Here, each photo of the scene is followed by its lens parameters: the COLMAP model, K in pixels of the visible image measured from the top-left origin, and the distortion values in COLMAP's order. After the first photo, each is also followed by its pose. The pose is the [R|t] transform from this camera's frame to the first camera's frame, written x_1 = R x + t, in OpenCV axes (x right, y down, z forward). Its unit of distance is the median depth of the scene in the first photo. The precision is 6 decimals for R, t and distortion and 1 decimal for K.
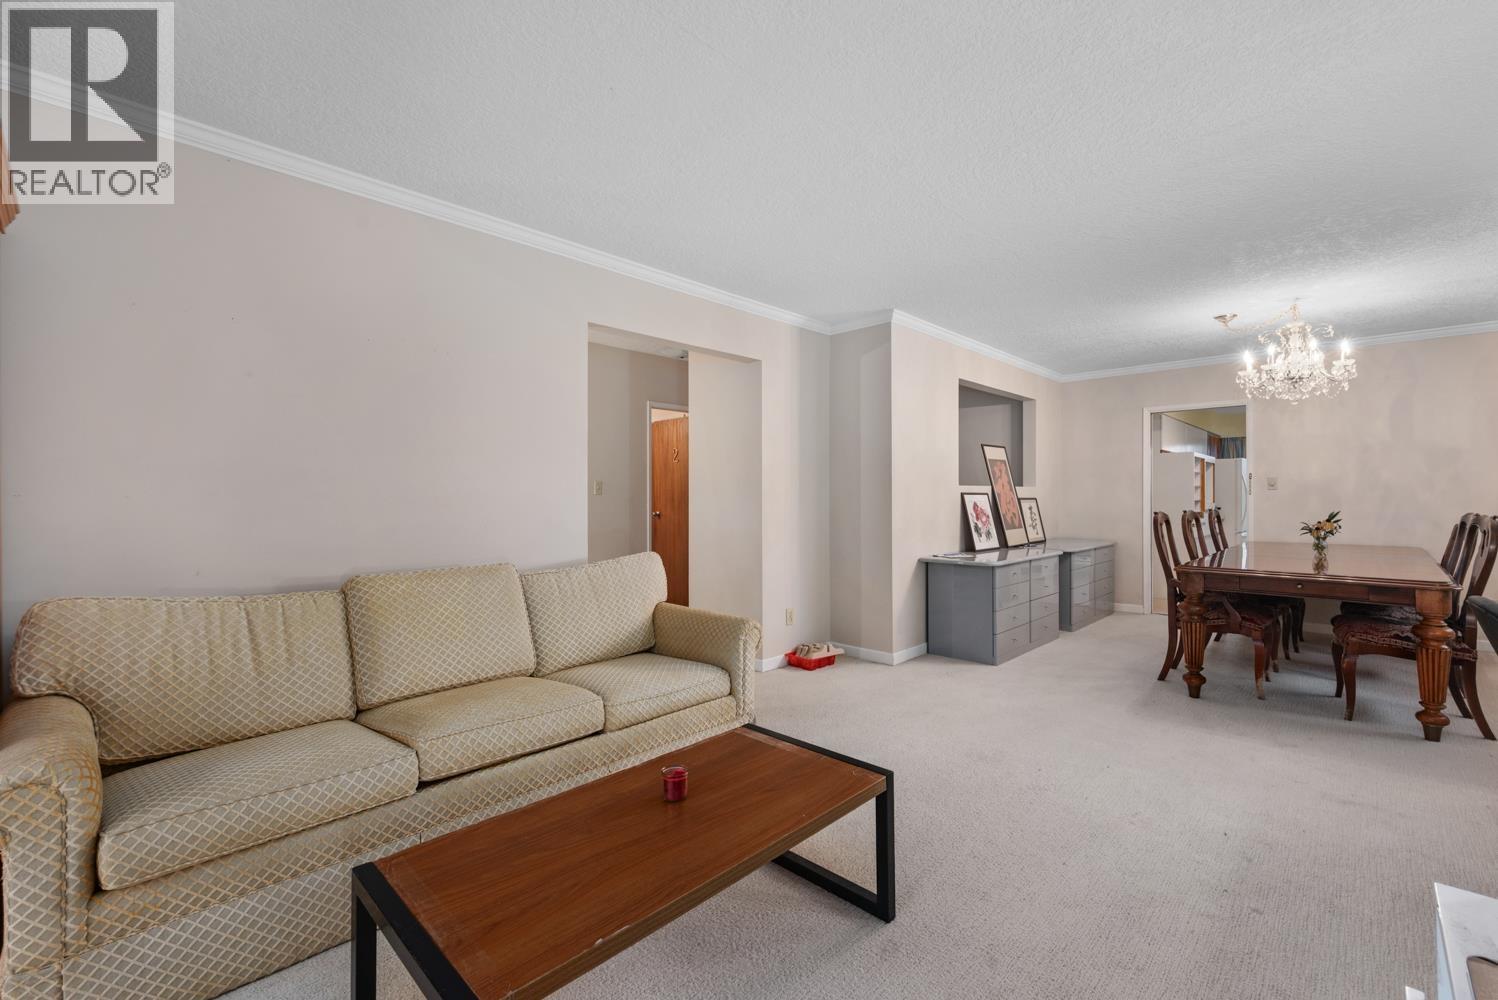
lens RADIAL K [[644.2, 0, 749.0], [0, 644.2, 500.0], [0, 0, 1]] dist [-0.001684, -0.000123]
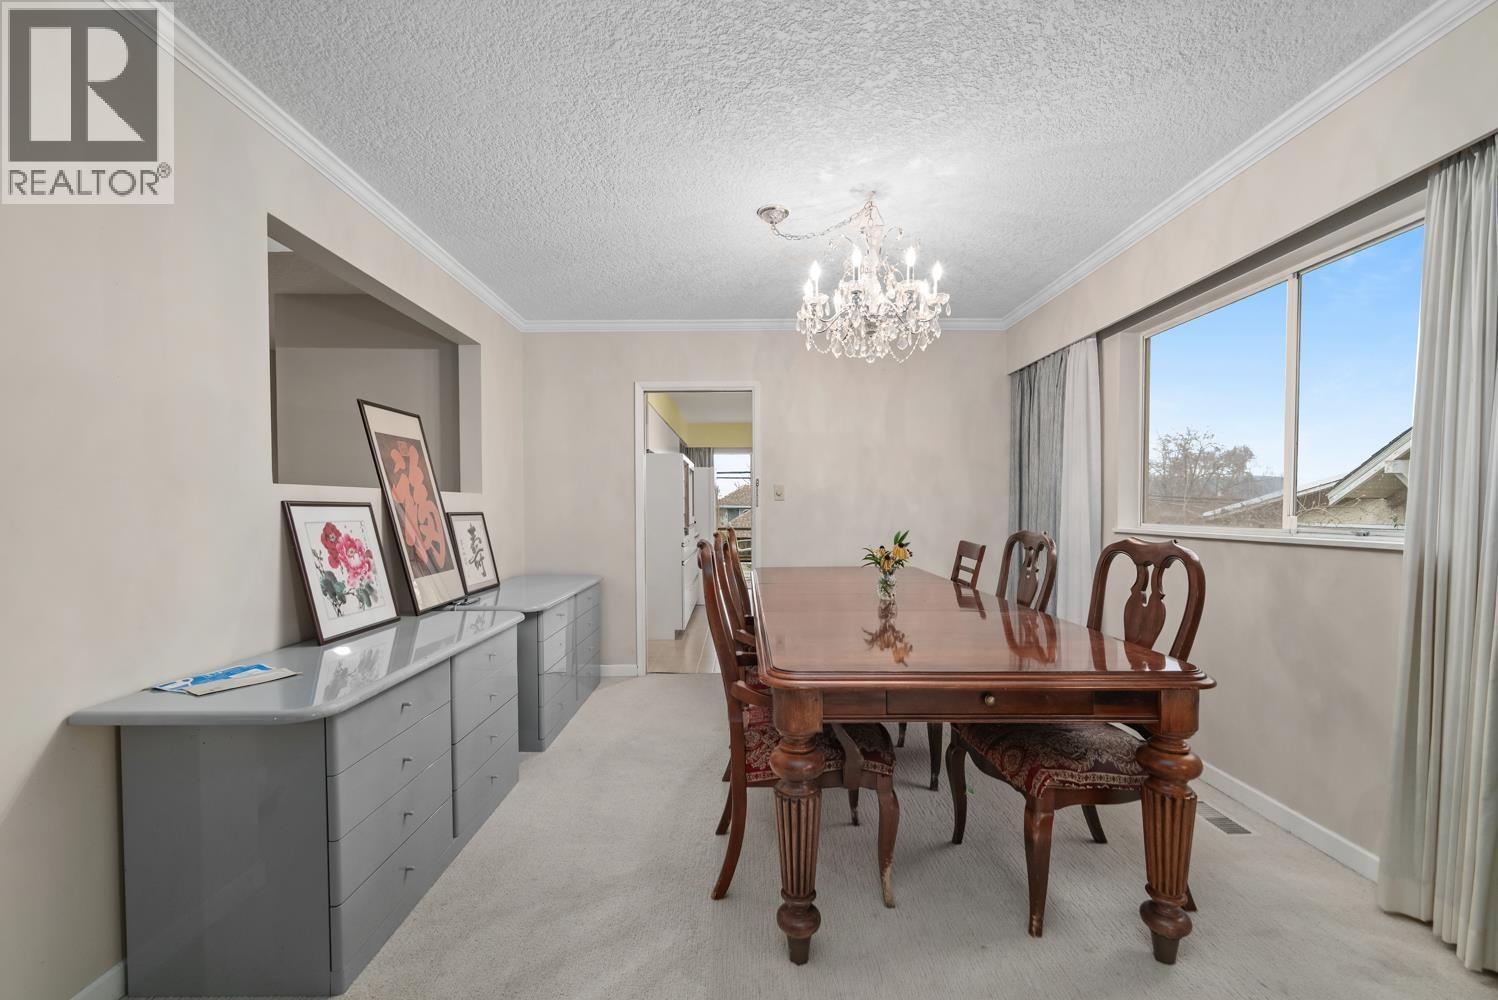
lens RADIAL K [[646.2, 0, 740.6], [0, 646.2, 520.5], [0, 0, 1]] dist [0.034194, -0.015831]
pose [[0.723355, -0.013977, 0.690335, 0.237838], [0.005166, 0.999877, 0.014832, -0.003804], [-0.690457, -0.007163, 0.723338, 0.470329]]
